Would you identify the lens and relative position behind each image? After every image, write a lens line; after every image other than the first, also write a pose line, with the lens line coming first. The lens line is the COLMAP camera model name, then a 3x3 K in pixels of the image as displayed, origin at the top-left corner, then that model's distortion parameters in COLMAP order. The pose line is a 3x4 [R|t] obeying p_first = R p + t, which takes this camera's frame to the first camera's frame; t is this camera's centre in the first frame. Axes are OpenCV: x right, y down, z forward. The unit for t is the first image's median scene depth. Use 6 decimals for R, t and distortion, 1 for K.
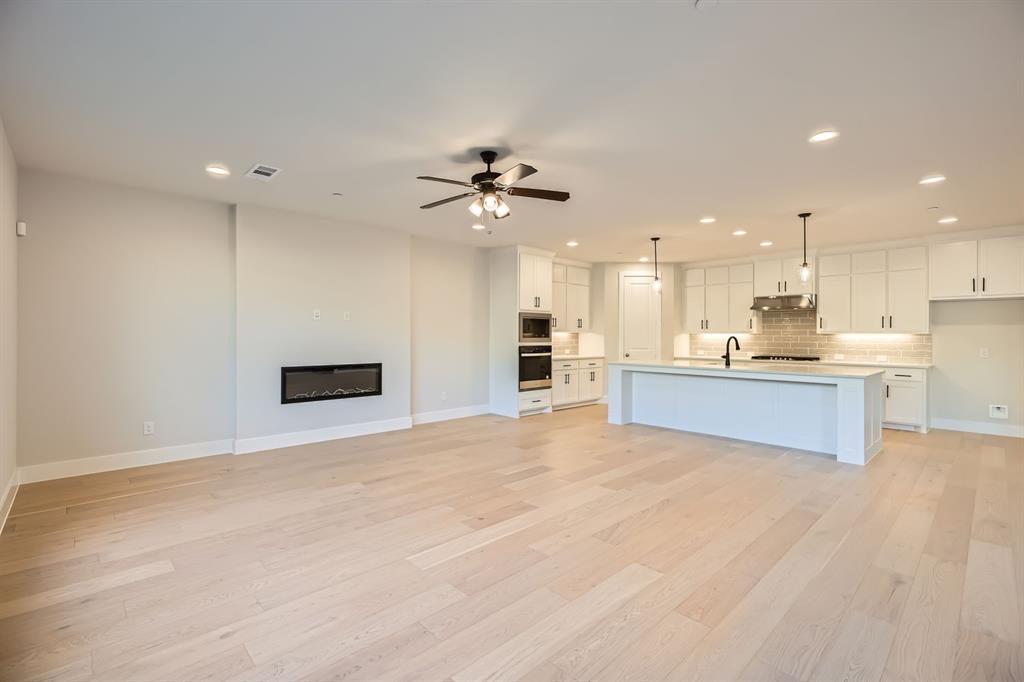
lens RADIAL K [[466.5, 0, 514.3], [0, 466.5, 331.8], [0, 0, 1]] dist [0.001742, -0.000690]
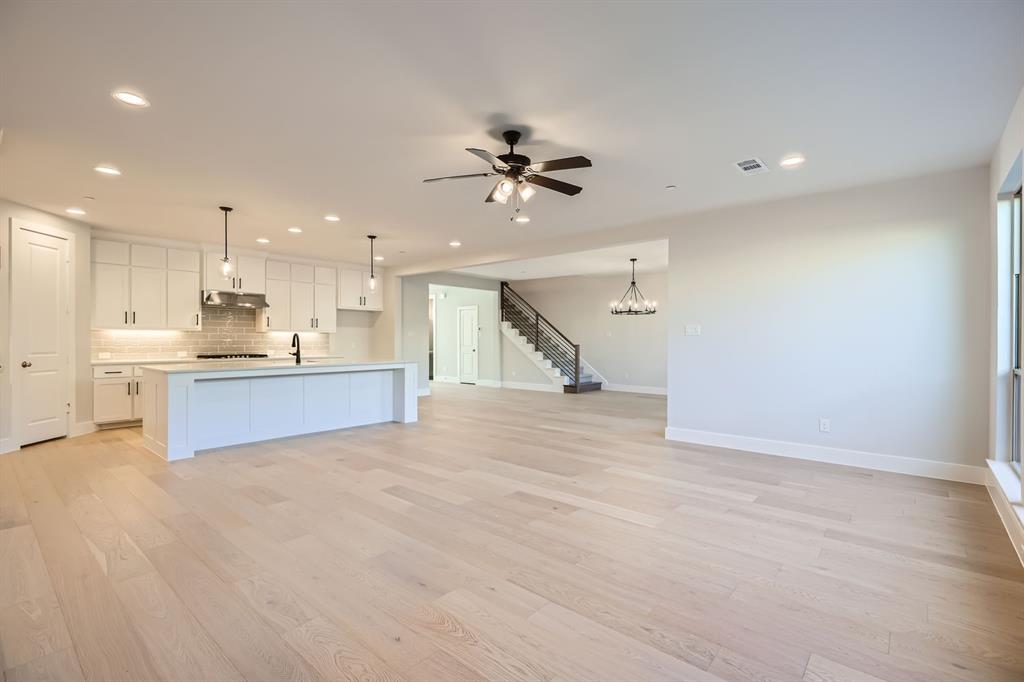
lens RADIAL K [[474.3, 0, 514.6], [0, 474.3, 339.8], [0, 0, 1]] dist [0.000670, 0.000038]
pose [[-0.102831, -0.005789, 0.994682, -0.502525], [-0.010367, 0.999935, 0.004748, 0.011746], [-0.994645, -0.009823, -0.102885, 0.548899]]
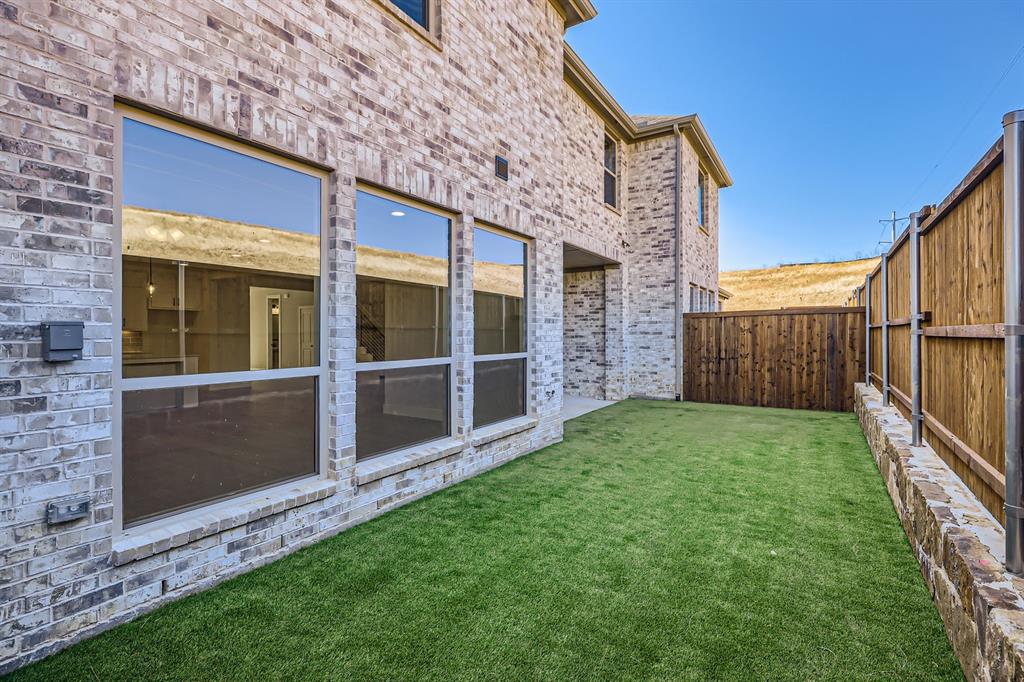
lens RADIAL K [[474.3, 0, 519.0], [0, 474.3, 334.7], [0, 0, 1]] dist [0.000670, 0.000038]
pose [[-0.237561, -0.005828, 0.971355, -0.832671], [-0.006912, 0.999967, 0.004310, 0.001480], [-0.971348, -0.005691, -0.237593, 0.154756]]
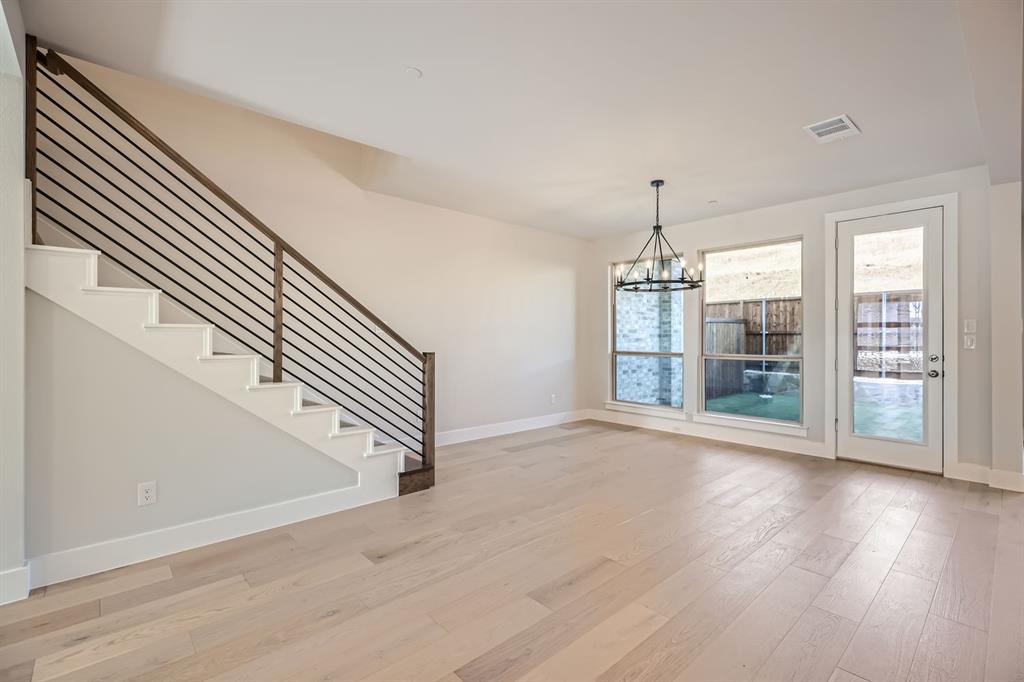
lens RADIAL K [[466.5, 0, 522.8], [0, 466.5, 338.6], [0, 0, 1]] dist [0.001742, -0.000690]
pose [[-0.999943, -0.006774, 0.008275, 0.805397], [-0.006838, 0.999947, -0.007759, 0.019548], [-0.008222, -0.007815, -0.999936, 0.731747]]
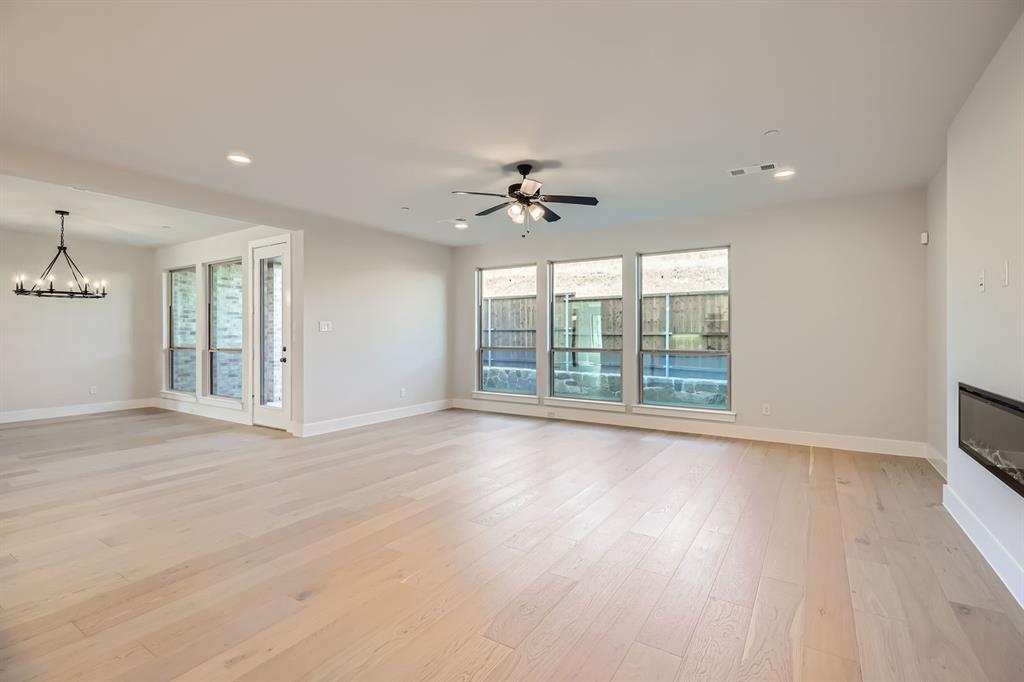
lens RADIAL K [[474.3, 0, 514.7], [0, 474.3, 335.8], [0, 0, 1]] dist [0.000670, 0.000038]
pose [[-0.967369, -0.003260, -0.253349, 0.128421], [-0.001416, 0.999971, -0.007458, 0.018060], [0.253367, -0.006855, -0.967346, 1.057779]]
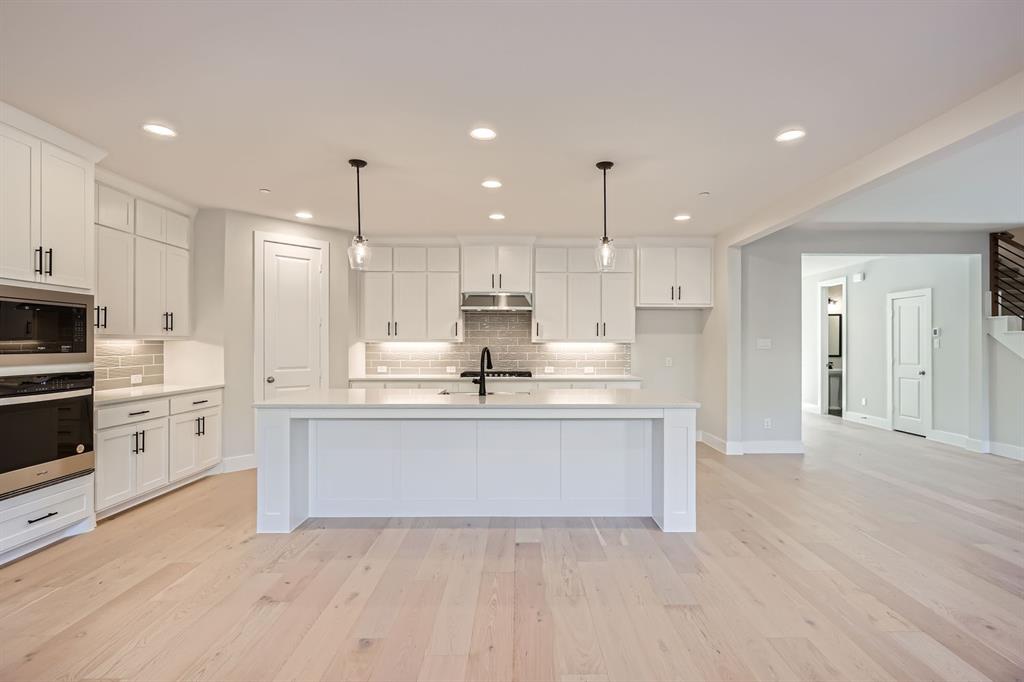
lens RADIAL K [[474.3, 0, 523.7], [0, 474.3, 344.5], [0, 0, 1]] dist [0.000670, 0.000038]
pose [[0.682440, -0.003678, 0.730932, 0.034138], [-0.004315, 0.999950, 0.009061, 0.000011], [-0.730929, -0.009338, 0.682390, 0.455334]]
